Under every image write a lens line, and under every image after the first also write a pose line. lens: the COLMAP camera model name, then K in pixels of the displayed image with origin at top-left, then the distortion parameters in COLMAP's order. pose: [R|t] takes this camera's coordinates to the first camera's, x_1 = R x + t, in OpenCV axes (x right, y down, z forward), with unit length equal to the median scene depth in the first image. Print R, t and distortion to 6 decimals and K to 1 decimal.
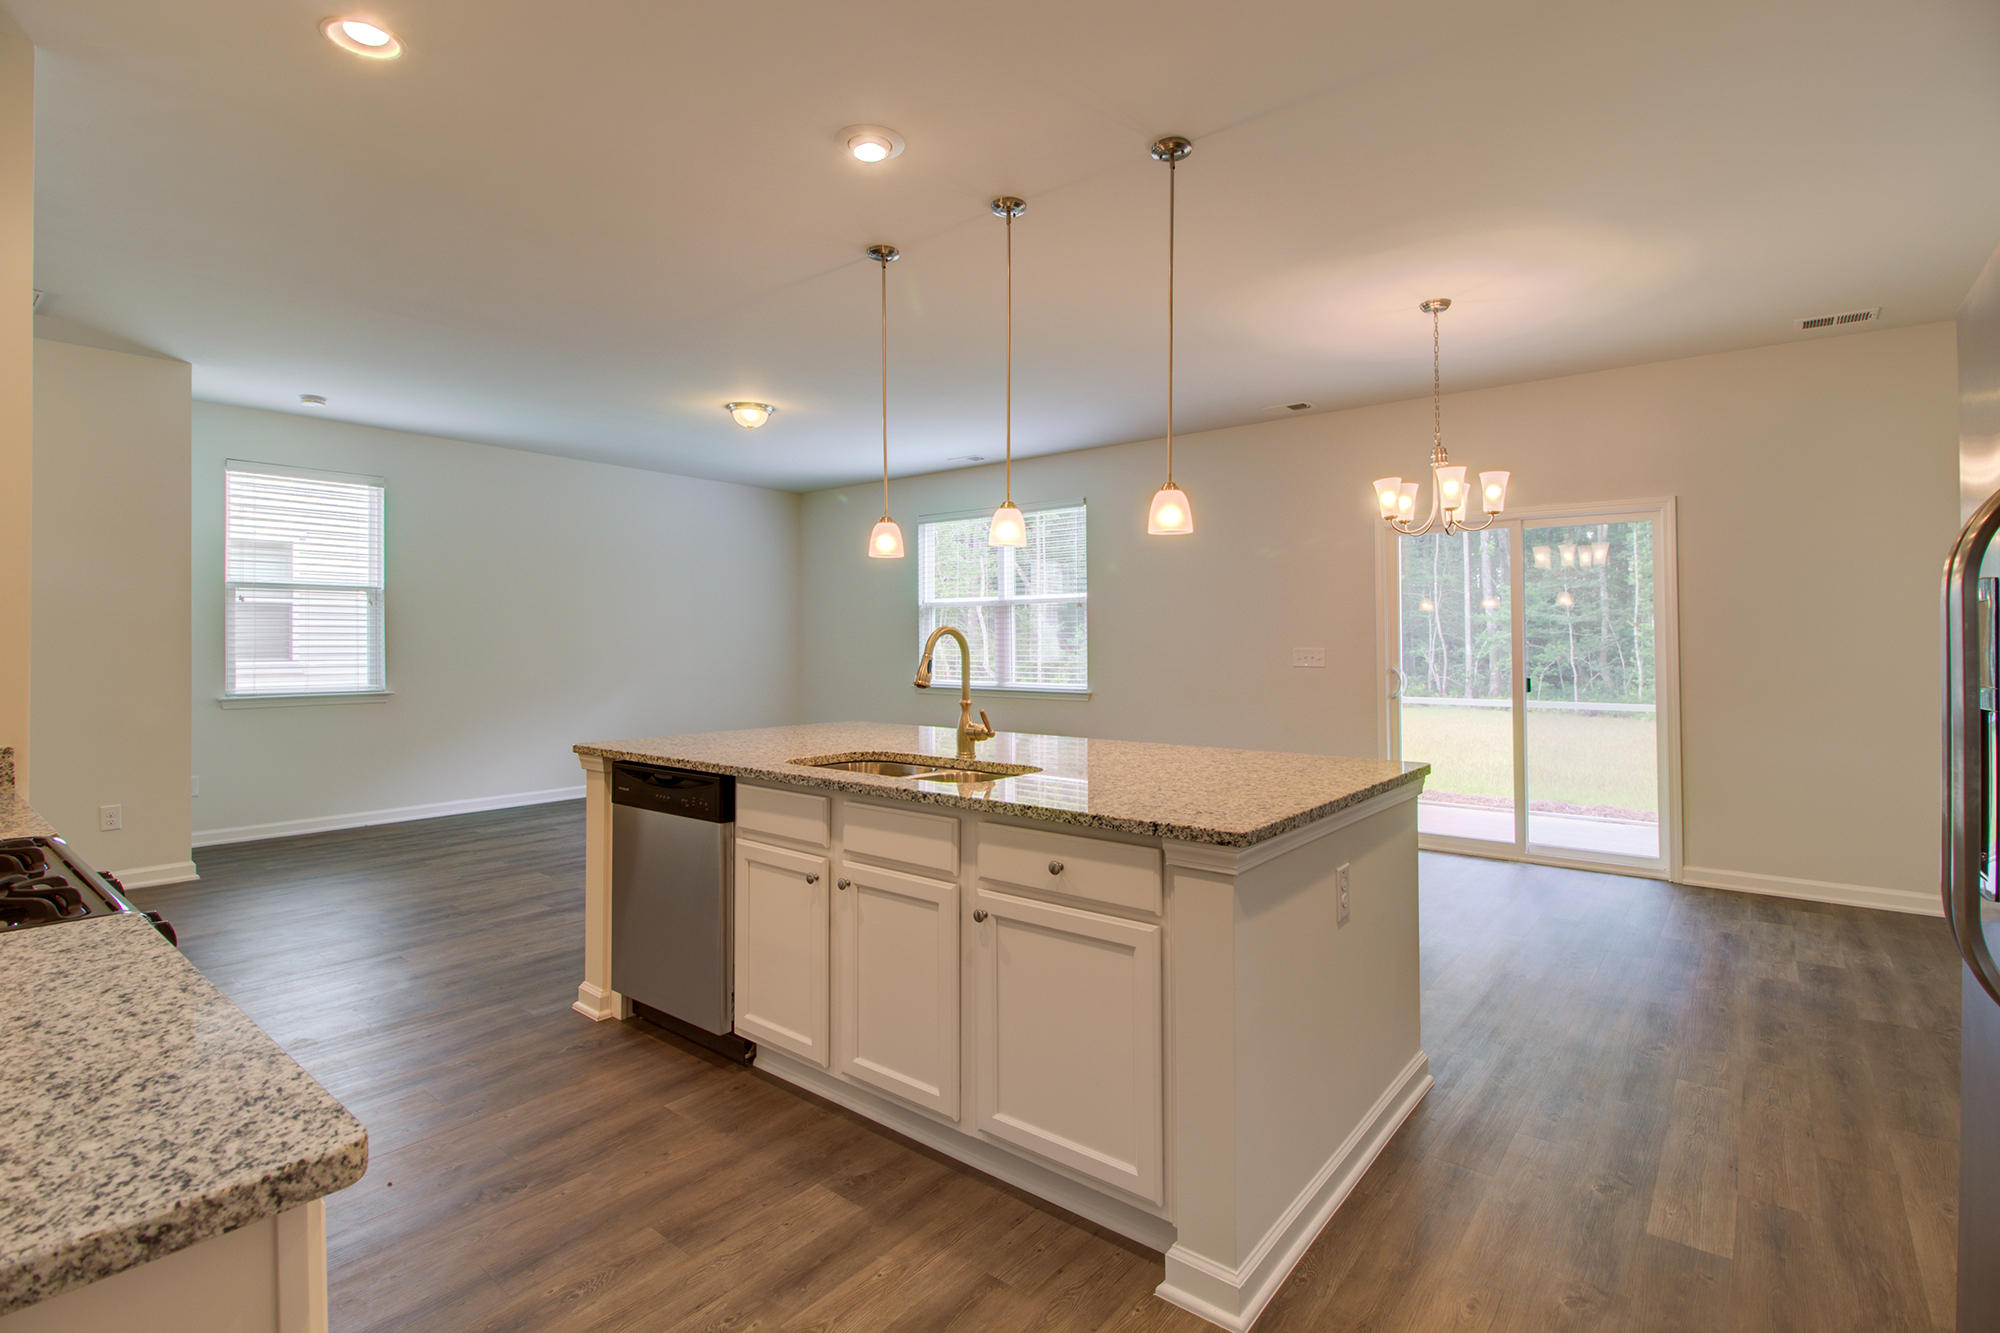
lens RADIAL K [[945.4, 0, 992.1], [0, 945.4, 650.1], [0, 0, 1]] dist [-0.007305, -0.008011]
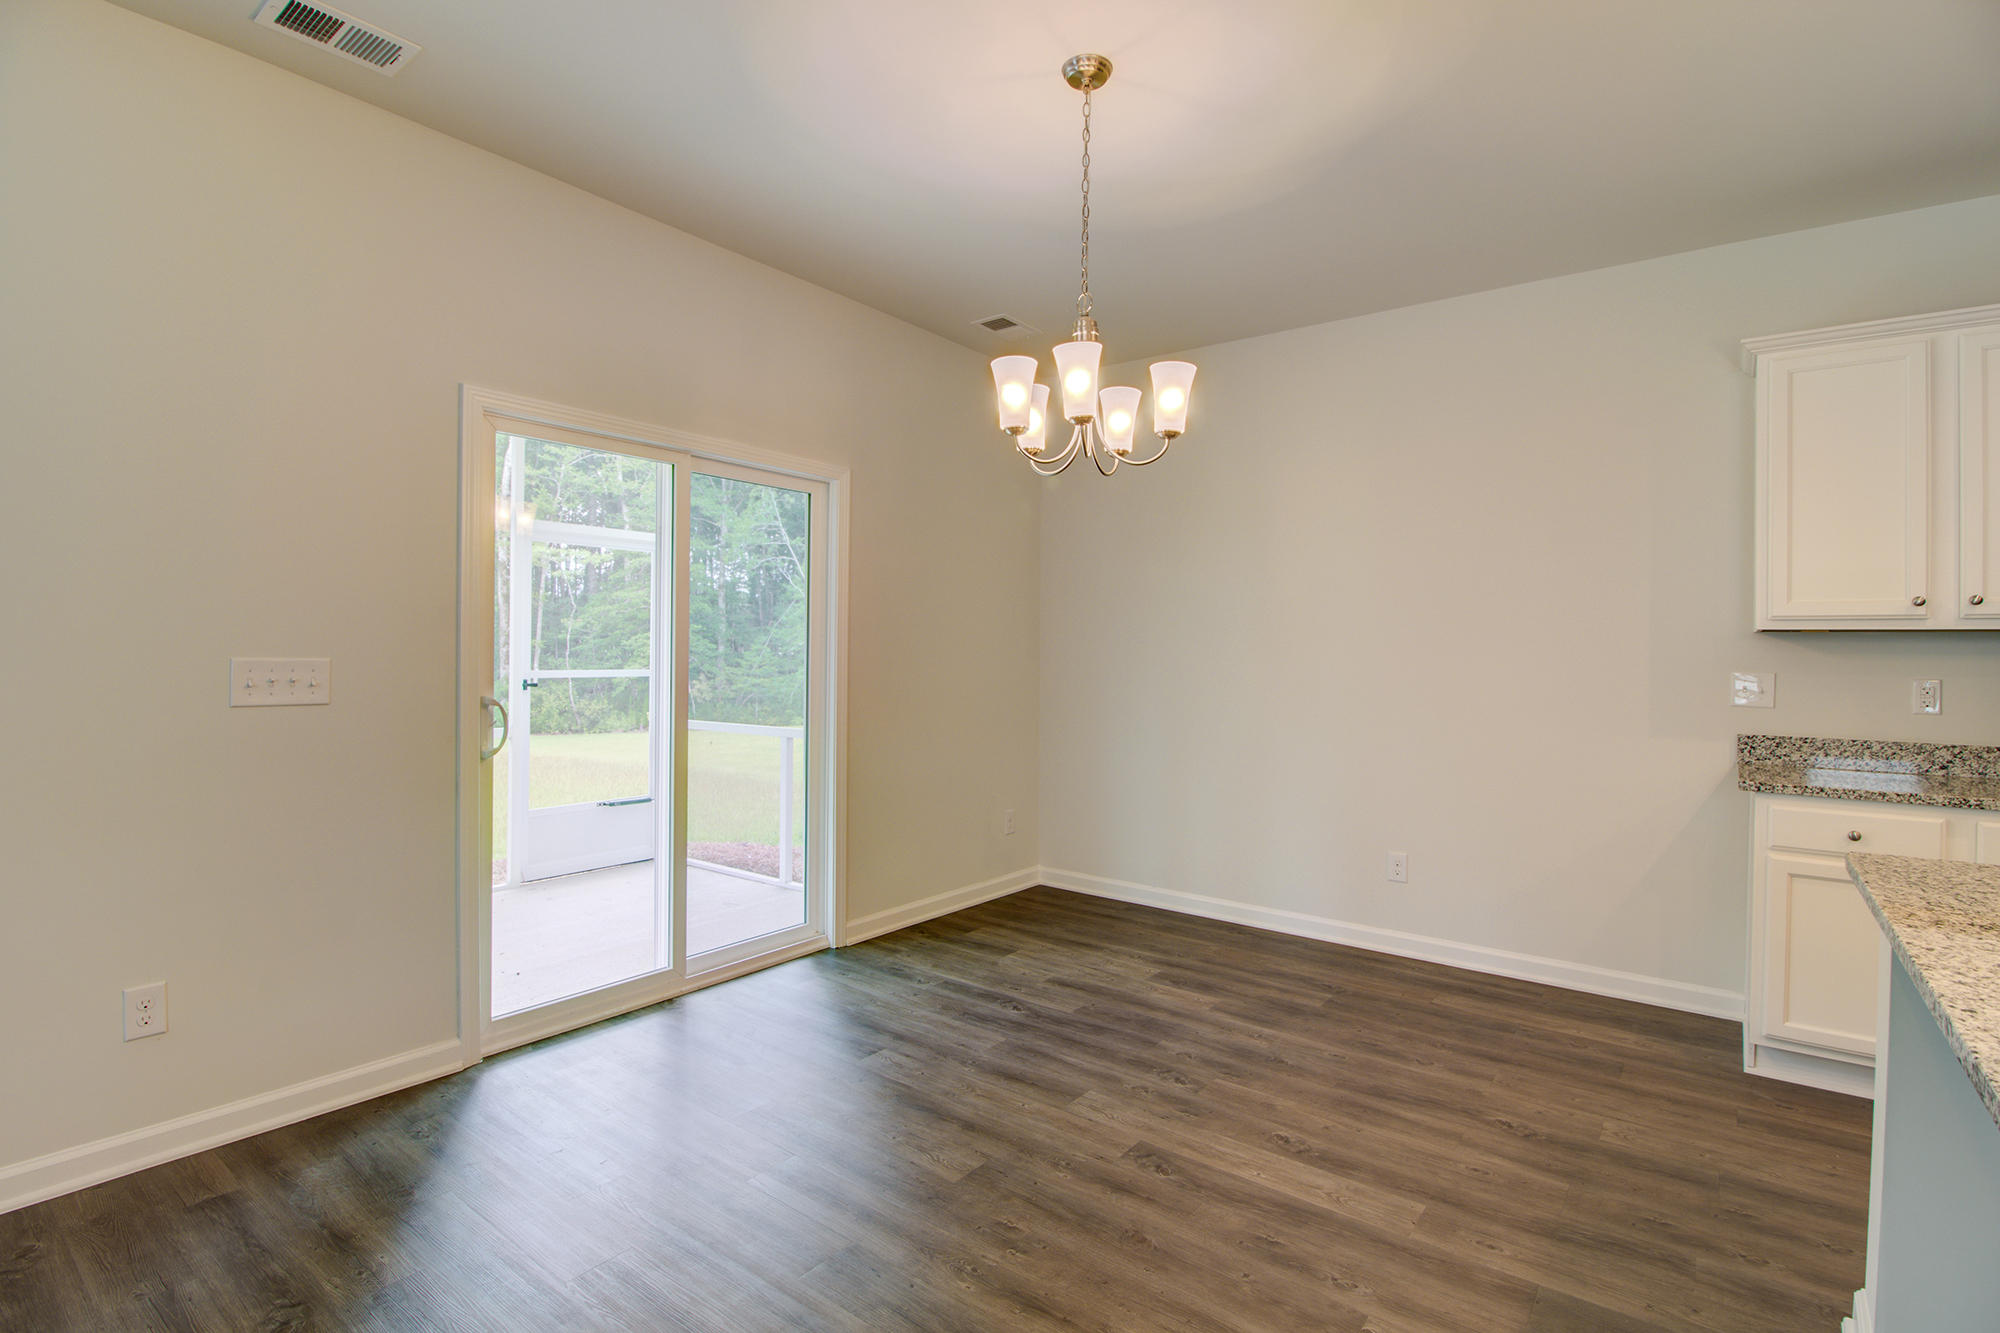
lens RADIAL K [[945.4, 0, 1009.9], [0, 945.4, 649.2], [0, 0, 1]] dist [-0.007305, -0.008011]
pose [[-0.028967, 0.000581, 0.999580, -0.121346], [-0.001903, 0.999998, -0.000636, -0.011095], [-0.999579, -0.001921, -0.028966, 1.224833]]
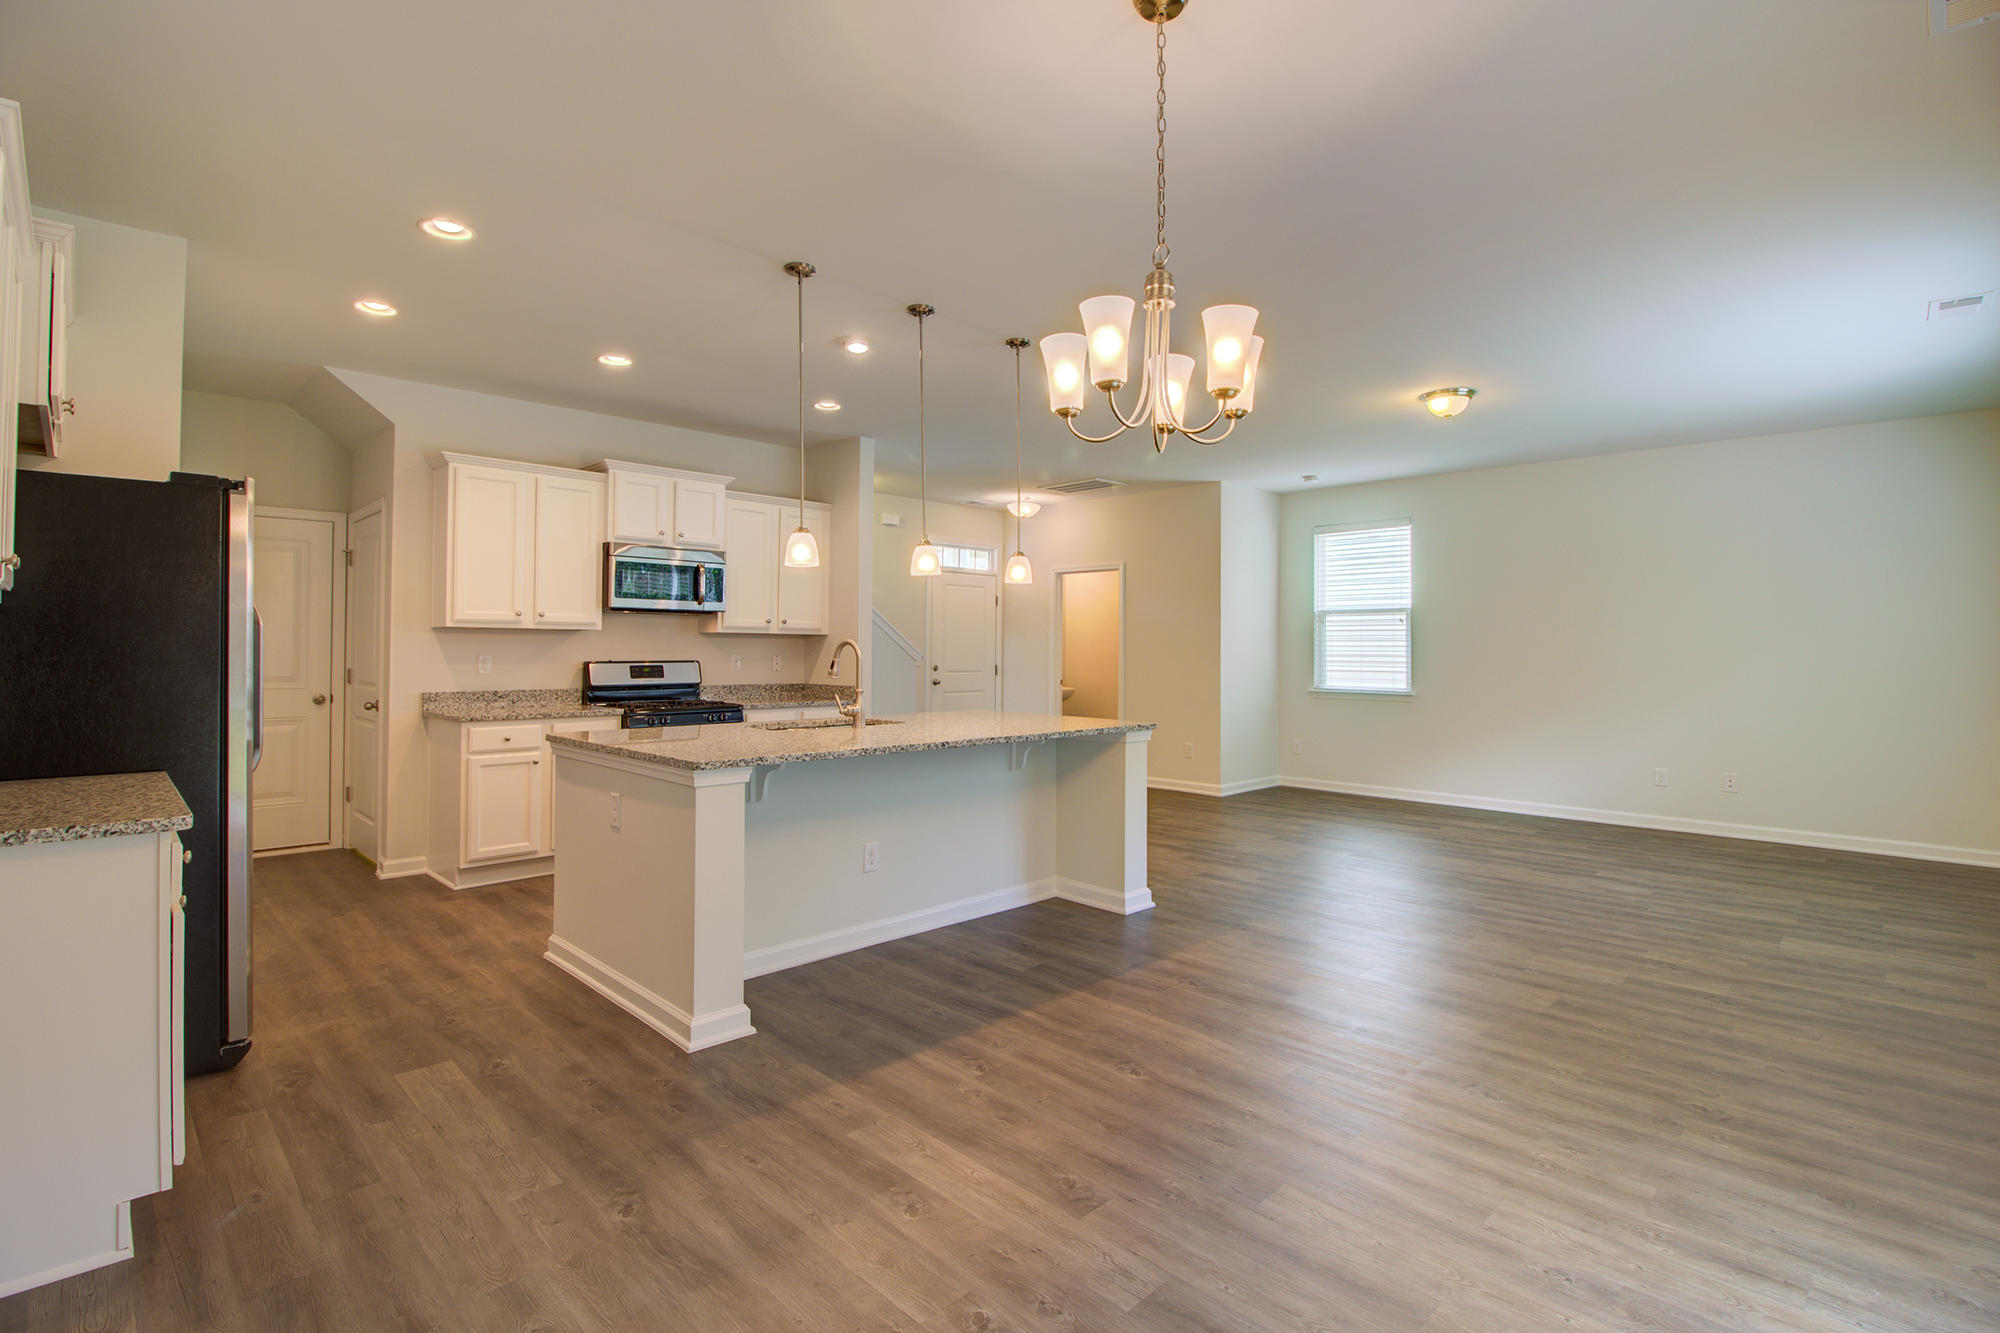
lens RADIAL K [[945.4, 0, 1010.1], [0, 945.4, 657.5], [0, 0, 1]] dist [-0.007305, -0.008011]
pose [[-0.100282, 0.005815, -0.994942, 1.149966], [-0.015969, 0.999845, 0.007453, -0.006664], [0.994831, 0.016636, -0.100174, 1.118770]]
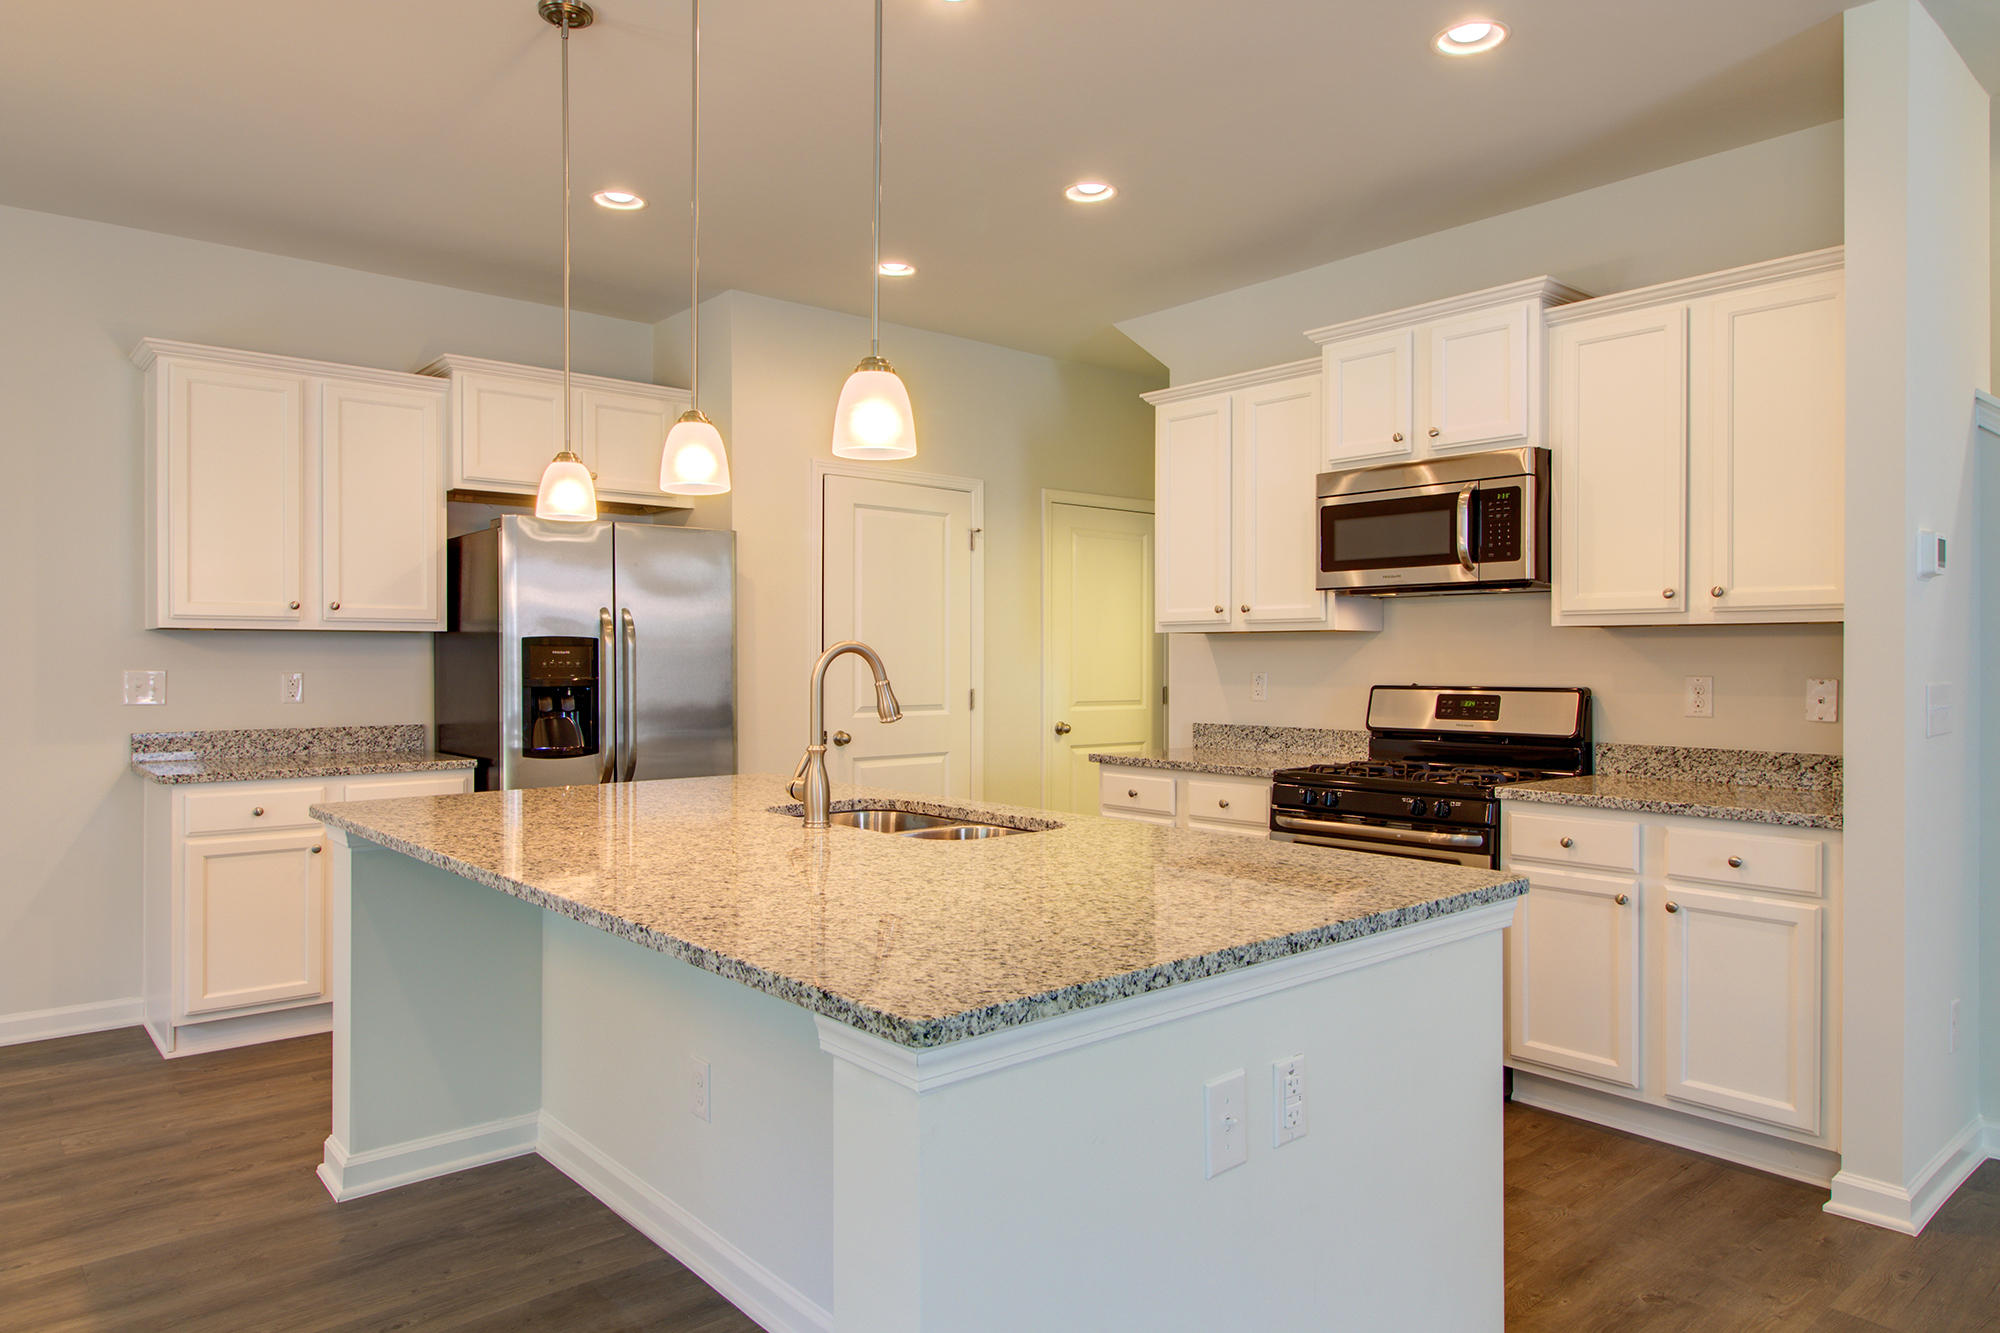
lens RADIAL K [[1277.8, 0, 997.7], [0, 1277.8, 662.8], [0, 0, 1]] dist [-0.002431, 0.000500]
pose [[-0.983594, -0.003465, 0.180365, -0.261512], [-0.000851, 0.999894, 0.014565, -0.016001], [-0.180397, 0.014172, -0.983492, 1.542118]]
